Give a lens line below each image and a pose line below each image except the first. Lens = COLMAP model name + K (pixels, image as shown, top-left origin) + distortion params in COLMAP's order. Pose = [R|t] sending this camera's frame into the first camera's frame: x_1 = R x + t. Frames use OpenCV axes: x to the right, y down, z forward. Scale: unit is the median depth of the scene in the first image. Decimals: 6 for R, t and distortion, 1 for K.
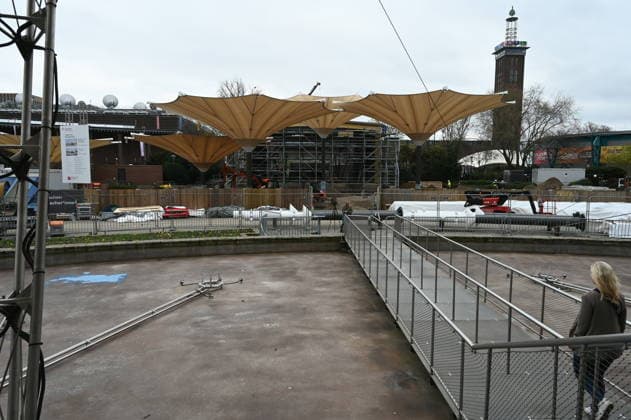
lens RADIAL K [[414.4, 0, 321.1], [0, 414.4, 212.5], [0, 0, 1]] dist [0.010845, 0.000687]
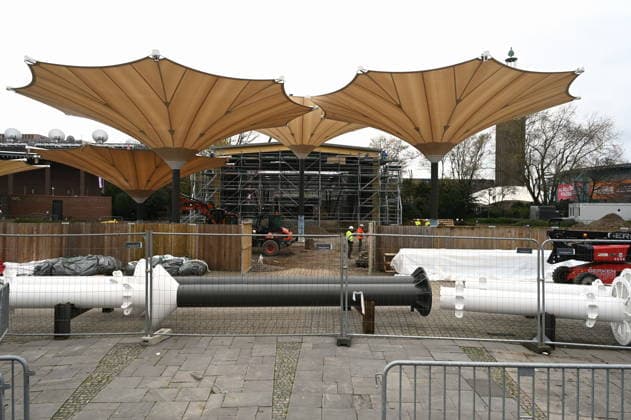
lens RADIAL K [[399.7, 0, 314.3], [0, 399.7, 213.6], [0, 0, 1]] dist [-0.003160, -0.000720]
pose [[0.999698, 0.006012, -0.023823, 0.074589], [-0.008200, 0.995648, -0.092828, -0.022801], [0.023161, 0.092995, 0.995397, 0.467569]]
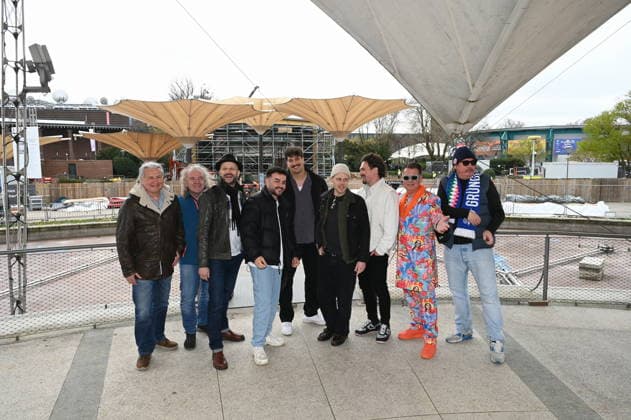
lens RADIAL K [[400.2, 0, 315.5], [0, 400.2, 210.0], [0, 0, 1]] dist [-0.003680, 0.000404]
pose [[0.995545, -0.020386, 0.092061, 0.079222], [0.018676, 0.999637, 0.019400, 0.008059], [-0.092423, -0.017594, 0.995564, -0.140116]]
